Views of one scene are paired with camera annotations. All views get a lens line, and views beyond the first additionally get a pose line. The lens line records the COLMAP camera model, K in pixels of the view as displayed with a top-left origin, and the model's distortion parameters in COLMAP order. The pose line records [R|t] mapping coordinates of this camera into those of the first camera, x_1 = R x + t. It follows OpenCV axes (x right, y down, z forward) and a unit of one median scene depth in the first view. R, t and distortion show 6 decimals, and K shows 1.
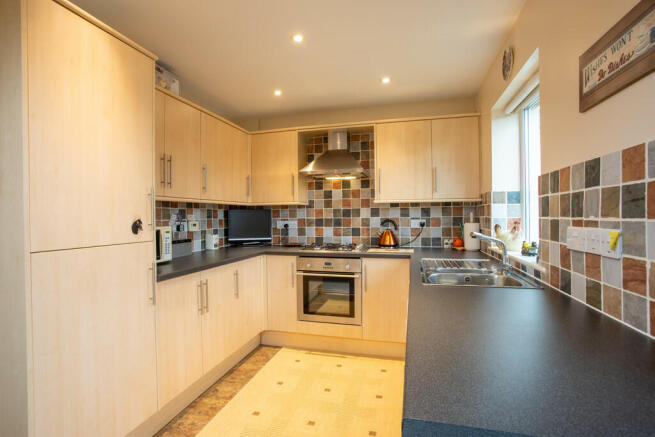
lens RADIAL K [[321.0, 0, 327.5], [0, 321.0, 218.5], [0, 0, 1]] dist [-0.068854, 0.000466]
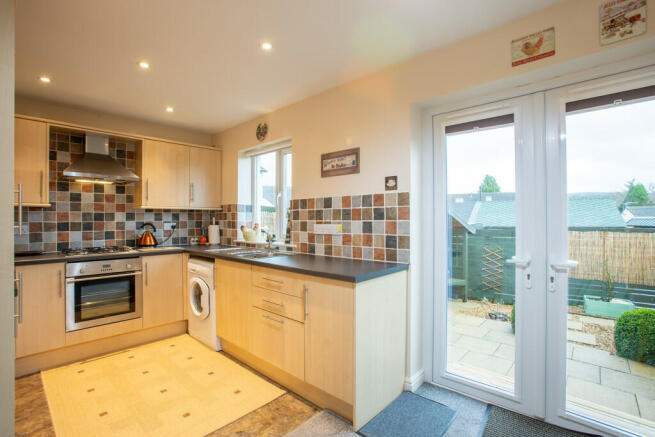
lens RADIAL K [[303.9, 0, 320.7], [0, 303.9, 217.7], [0, 0, 1]] dist [-0.074177, 0.033348]
pose [[0.469737, 0.010735, 0.882741, -0.497131], [0.006538, 0.999856, -0.015638, 0.005009], [-0.882782, 0.013117, 0.469600, -0.052702]]
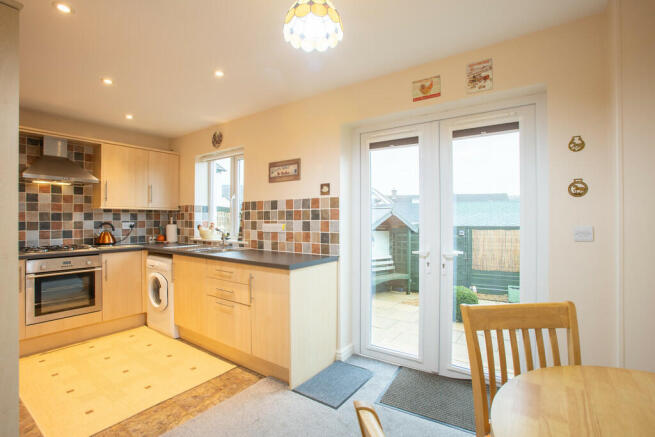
lens RADIAL K [[303.9, 0, 320.7], [0, 303.9, 217.7], [0, 0, 1]] dist [-0.074177, 0.033348]
pose [[0.356461, 0.010631, 0.934250, -0.609110], [0.006690, 0.999881, -0.013930, 0.006163], [-0.934286, 0.011215, 0.356347, -0.168961]]
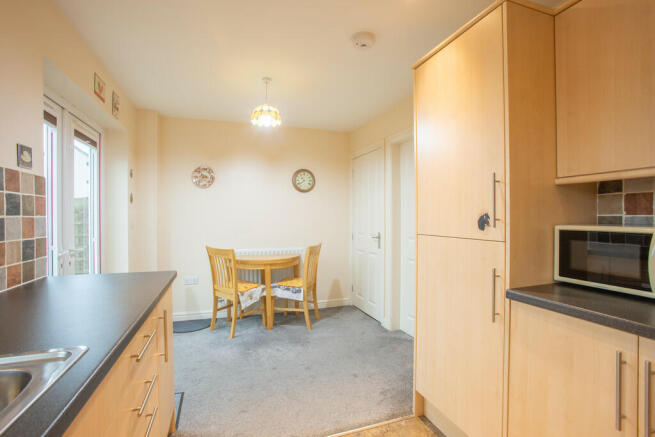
lens RADIAL K [[303.9, 0, 320.7], [0, 303.9, 217.7], [0, 0, 1]] dist [-0.074177, 0.033348]
pose [[-0.837347, 0.014172, -0.546487, 0.123438], [0.006029, 0.999843, 0.016691, -0.001109], [0.546638, 0.010682, -0.837301, 0.793735]]
